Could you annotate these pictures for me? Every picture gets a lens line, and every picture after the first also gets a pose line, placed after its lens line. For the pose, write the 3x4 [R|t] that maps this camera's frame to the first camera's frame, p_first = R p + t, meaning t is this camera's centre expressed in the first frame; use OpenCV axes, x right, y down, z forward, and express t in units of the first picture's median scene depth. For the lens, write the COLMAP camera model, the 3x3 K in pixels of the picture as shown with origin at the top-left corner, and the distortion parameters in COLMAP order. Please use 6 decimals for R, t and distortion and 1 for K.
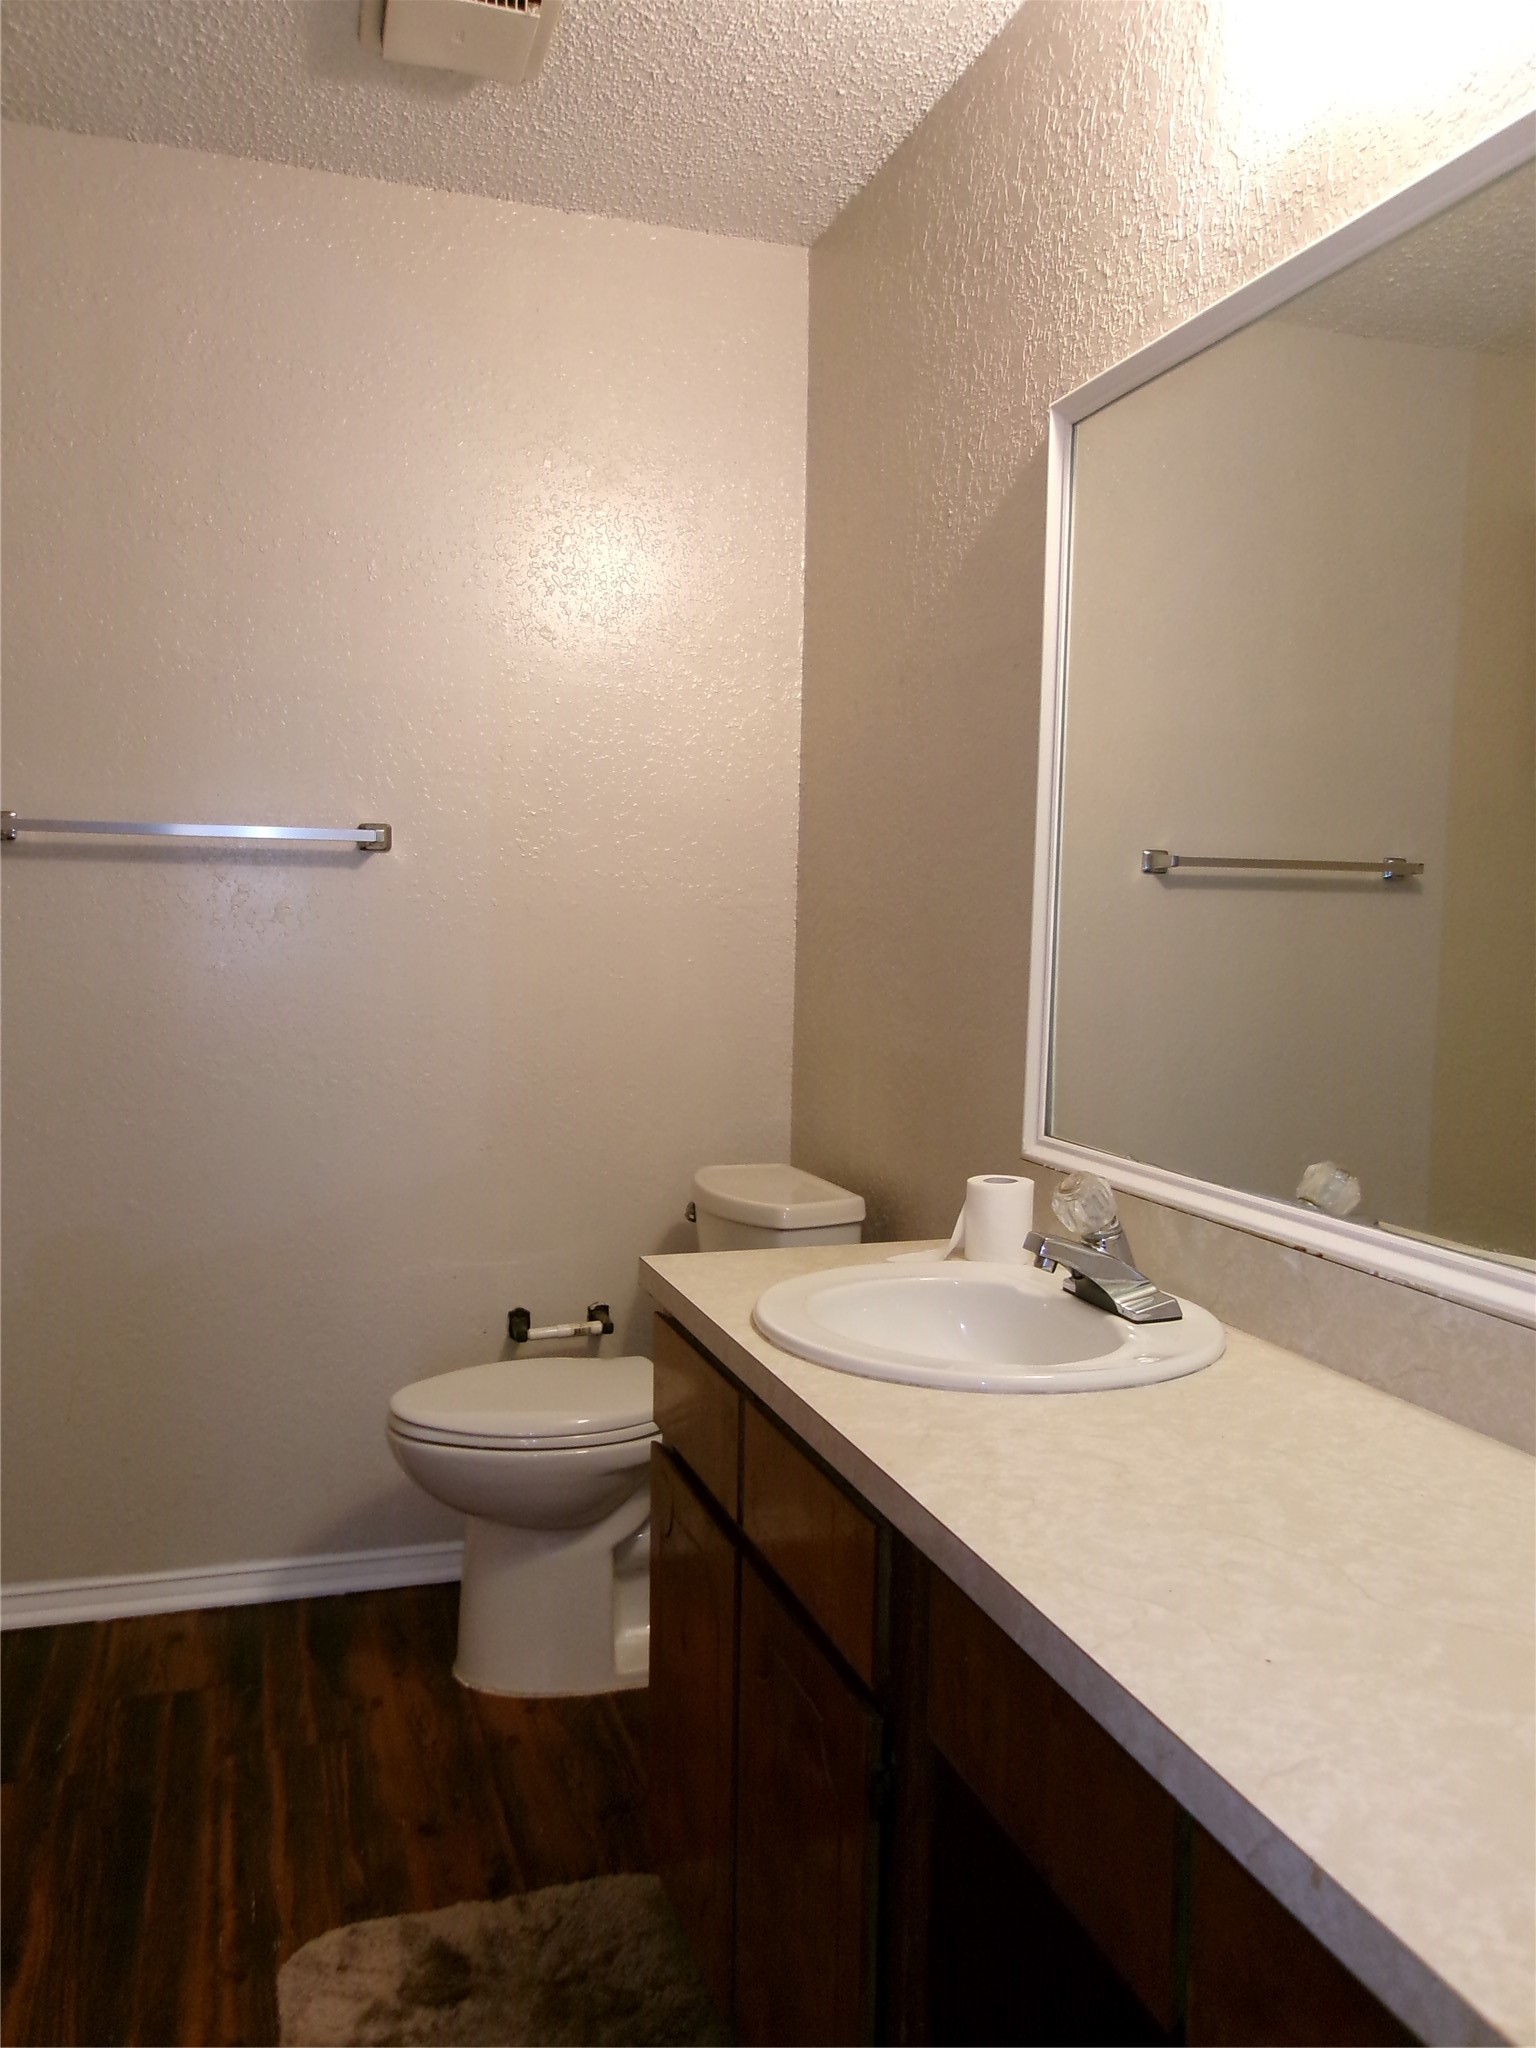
lens RADIAL K [[1580.0, 0, 768.0], [0, 1580.0, 1024.0], [0, 0, 1]] dist [-0.037170, 0.063839]
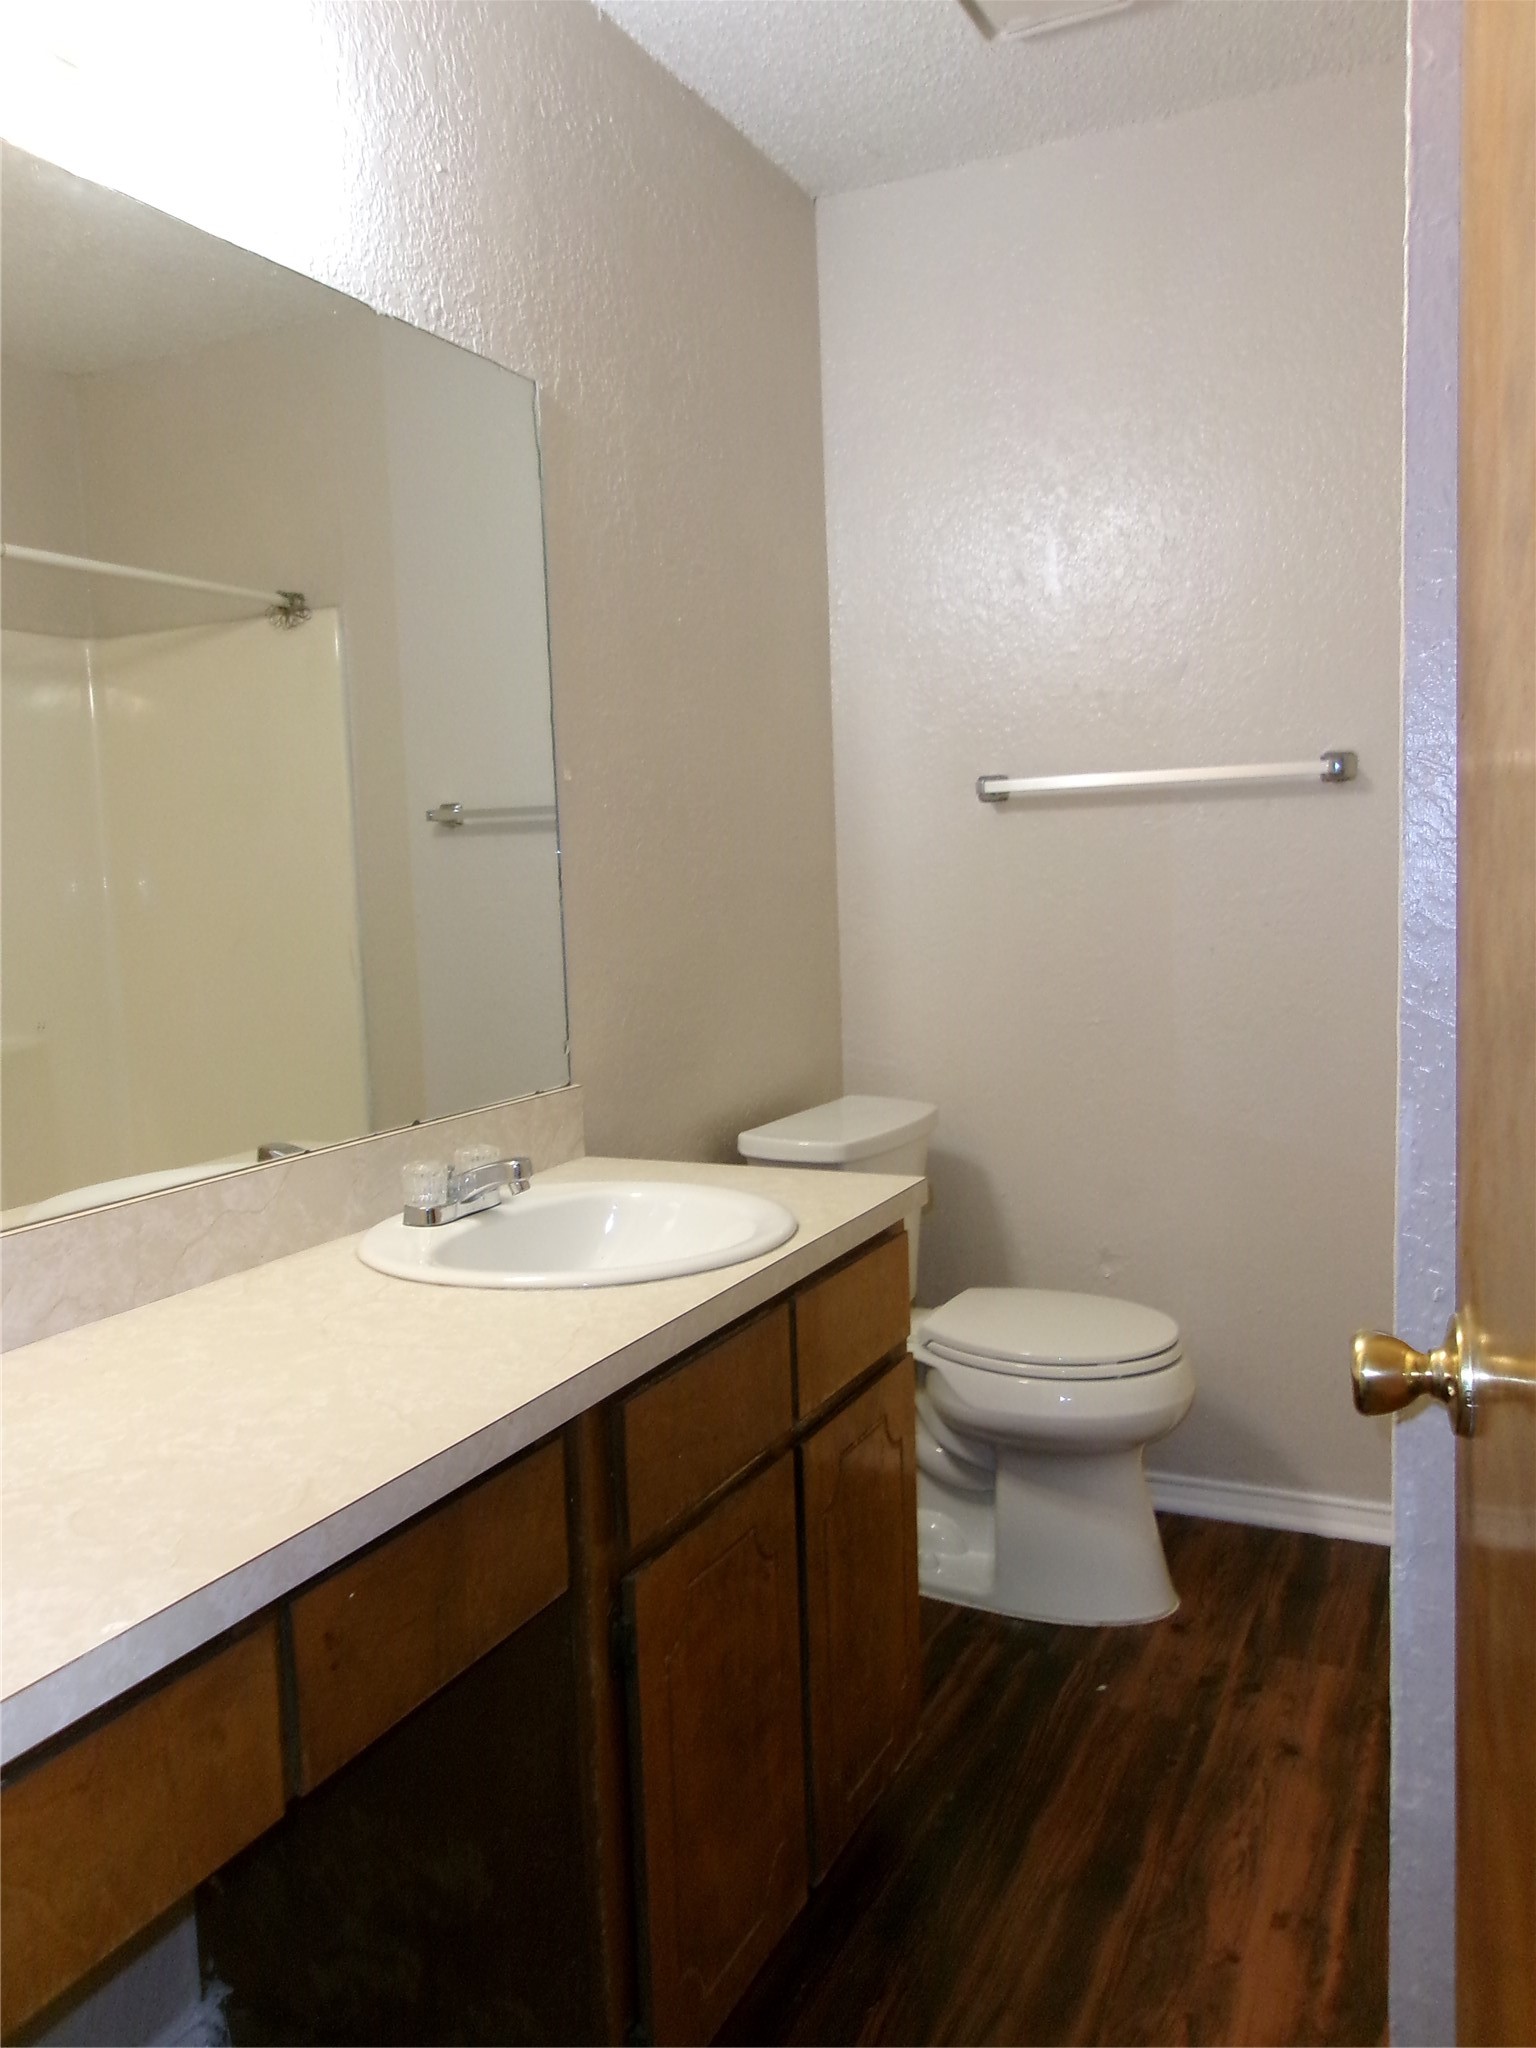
lens RADIAL K [[1580.0, 0, 768.0], [0, 1580.0, 1024.0], [0, 0, 1]] dist [-0.037170, 0.063839]
pose [[-0.716747, -0.069912, 0.693820, -0.618231], [0.067948, 0.983225, 0.169266, -0.145369], [-0.694015, 0.168465, -0.699973, 1.776212]]
